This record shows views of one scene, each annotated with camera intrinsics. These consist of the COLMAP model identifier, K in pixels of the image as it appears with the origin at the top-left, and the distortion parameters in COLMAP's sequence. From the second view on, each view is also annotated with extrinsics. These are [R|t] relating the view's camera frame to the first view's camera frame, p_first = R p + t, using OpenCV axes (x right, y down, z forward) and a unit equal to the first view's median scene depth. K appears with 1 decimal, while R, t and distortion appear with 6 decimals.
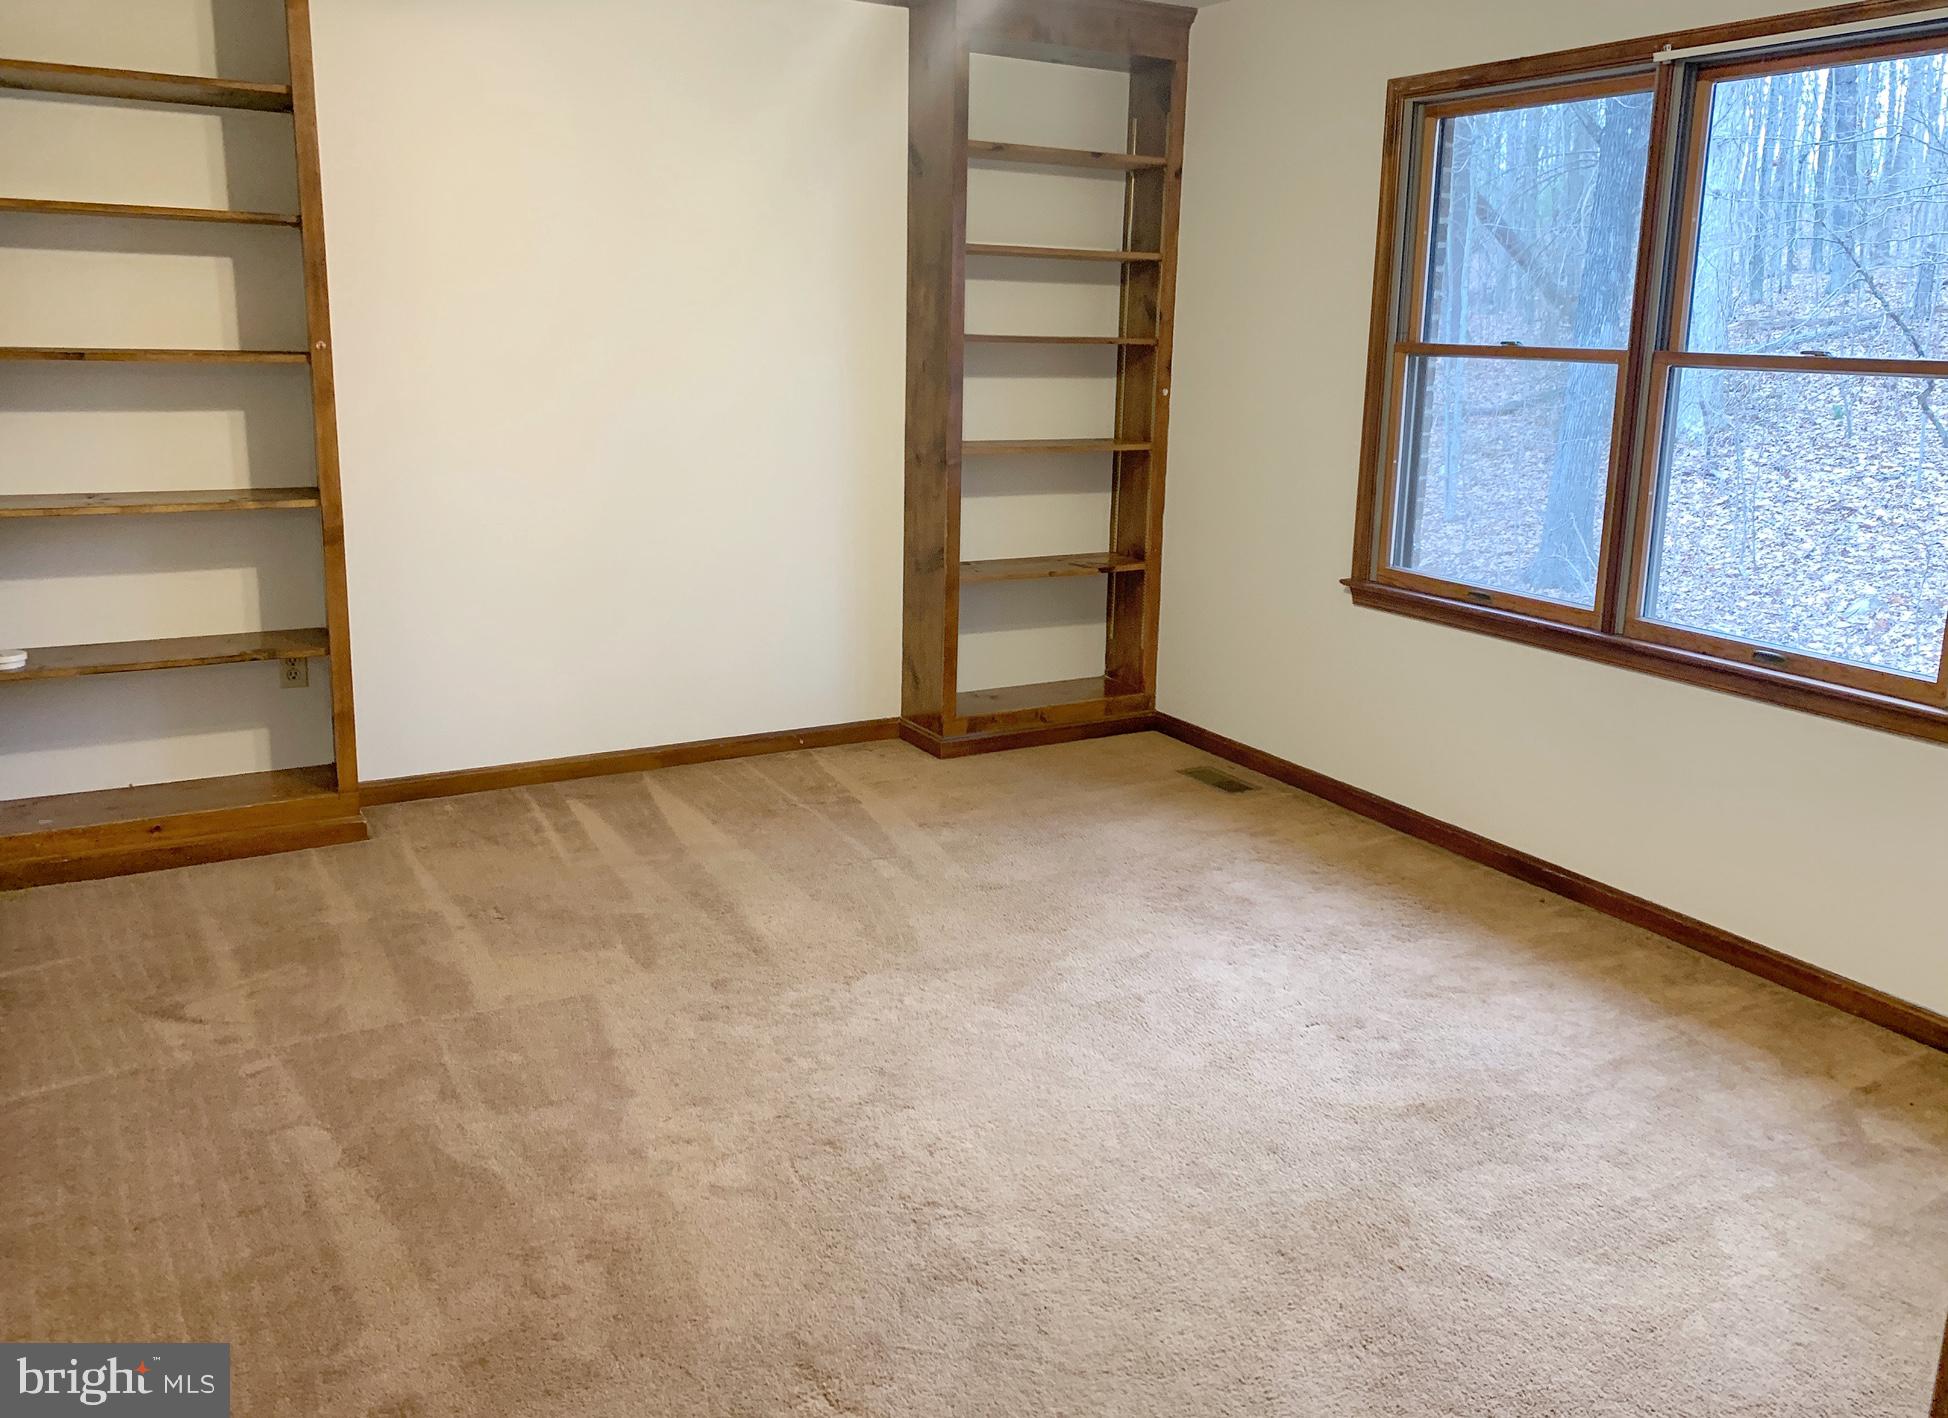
lens RADIAL K [[1644.8, 0, 974.0], [0, 1644.8, 709.0], [0, 0, 1]] dist [0.127639, -0.212265]
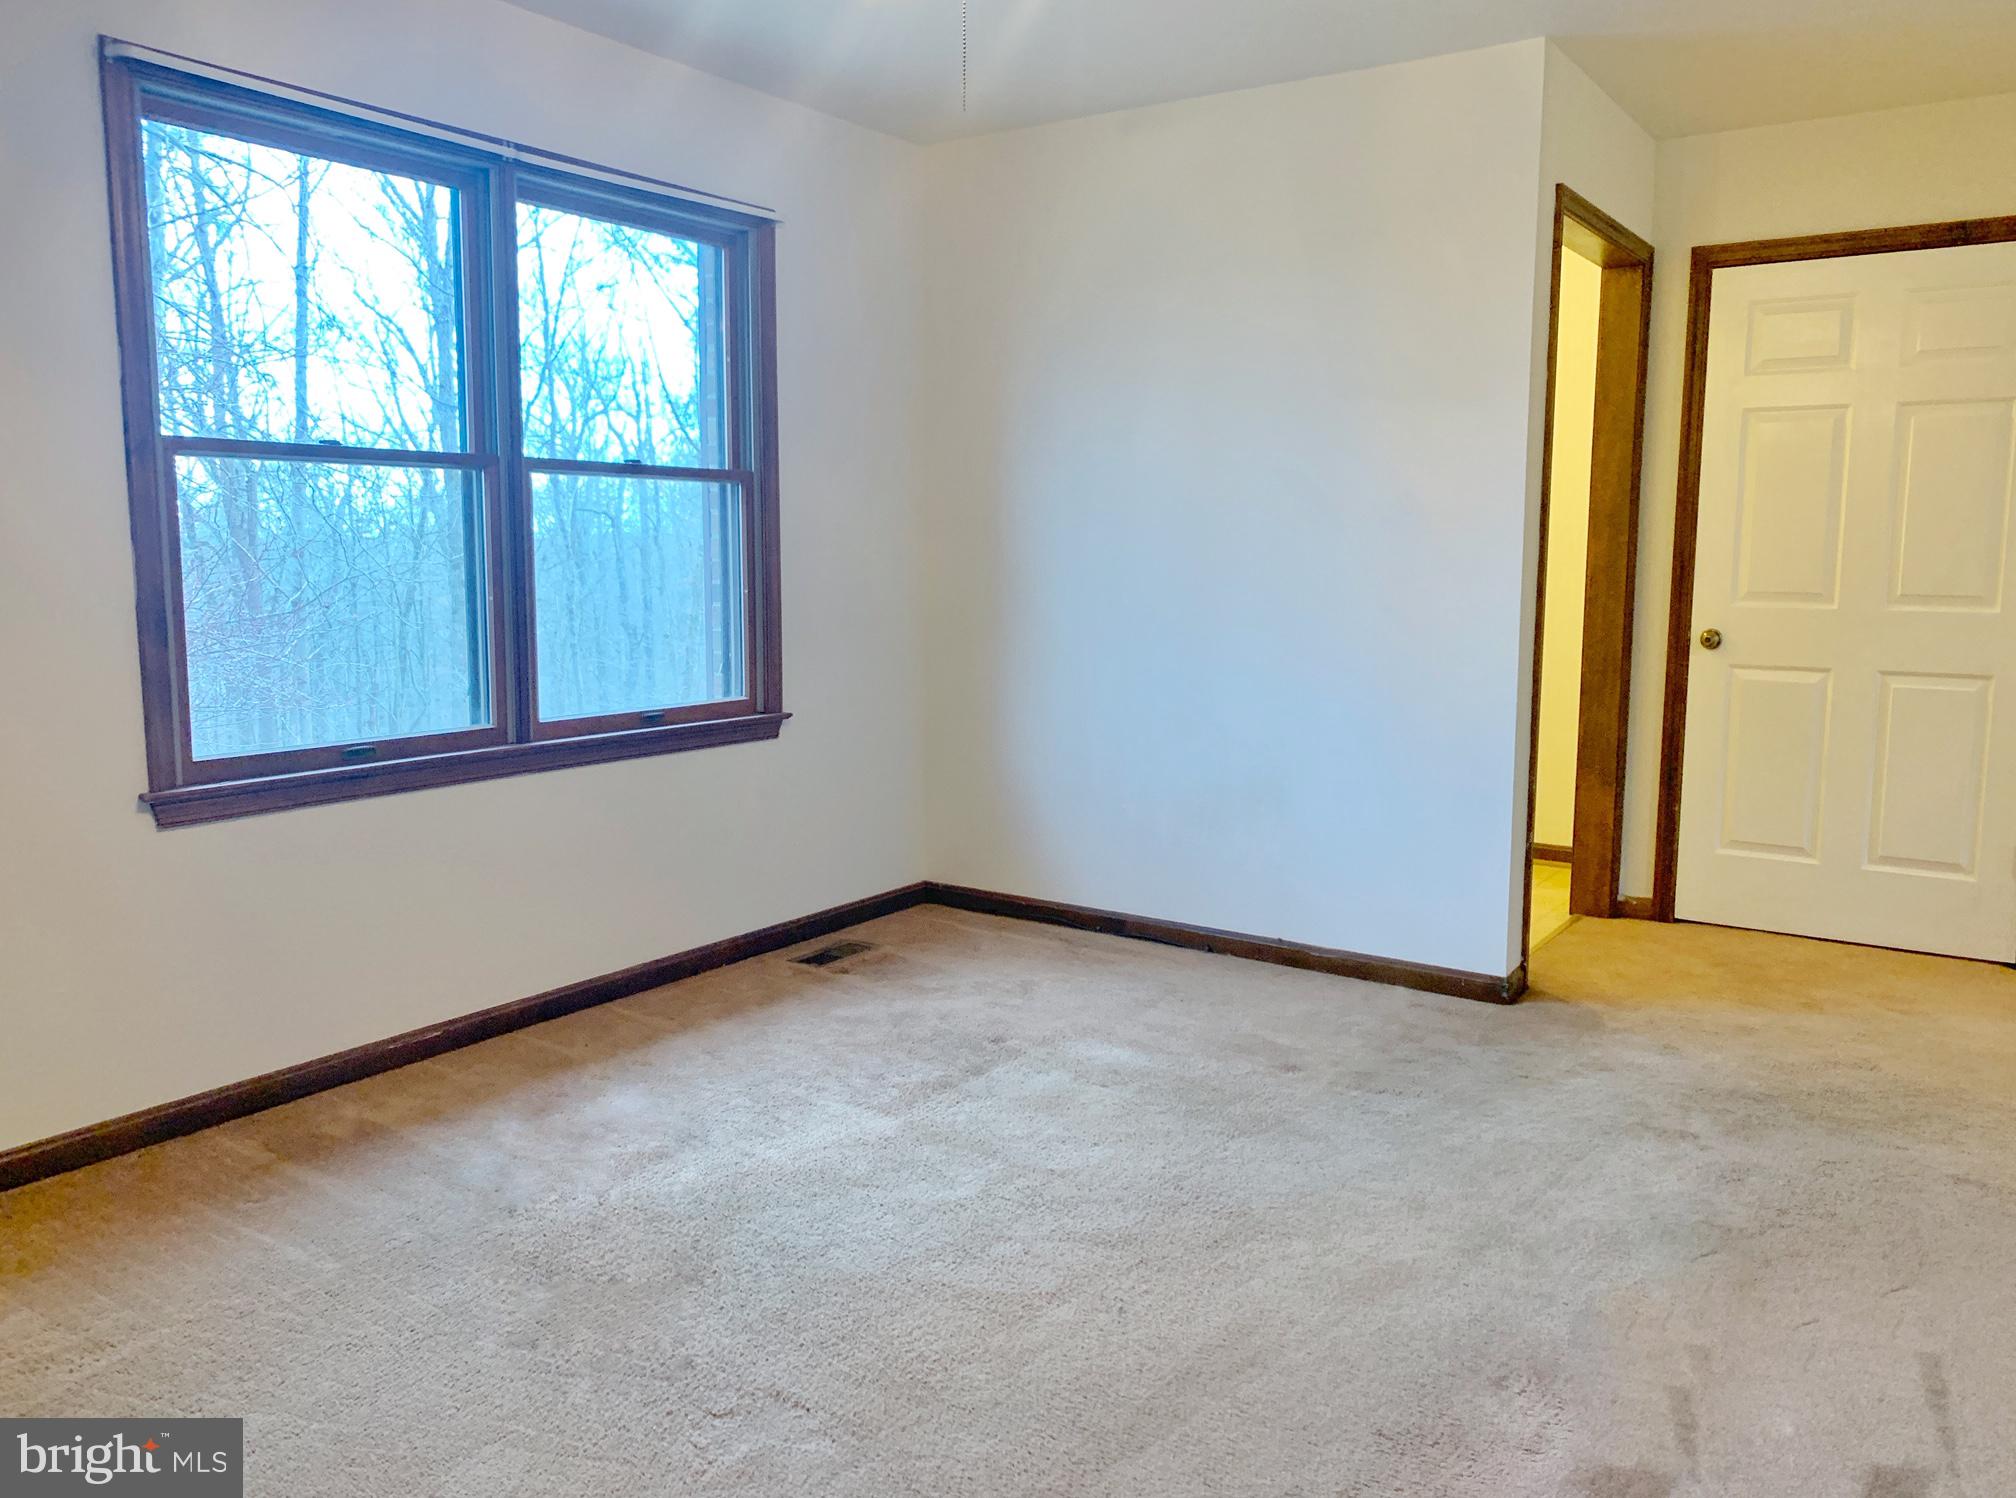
lens RADIAL K [[1524.5, 0, 1010.7], [0, 1524.5, 722.2], [0, 0, 1]] dist [0.011034, 0.007249]
pose [[-0.448217, -0.155493, 0.880297, -0.522345], [0.173389, 0.950931, 0.256254, -0.232245], [-0.876948, 0.267492, -0.399262, 1.084623]]
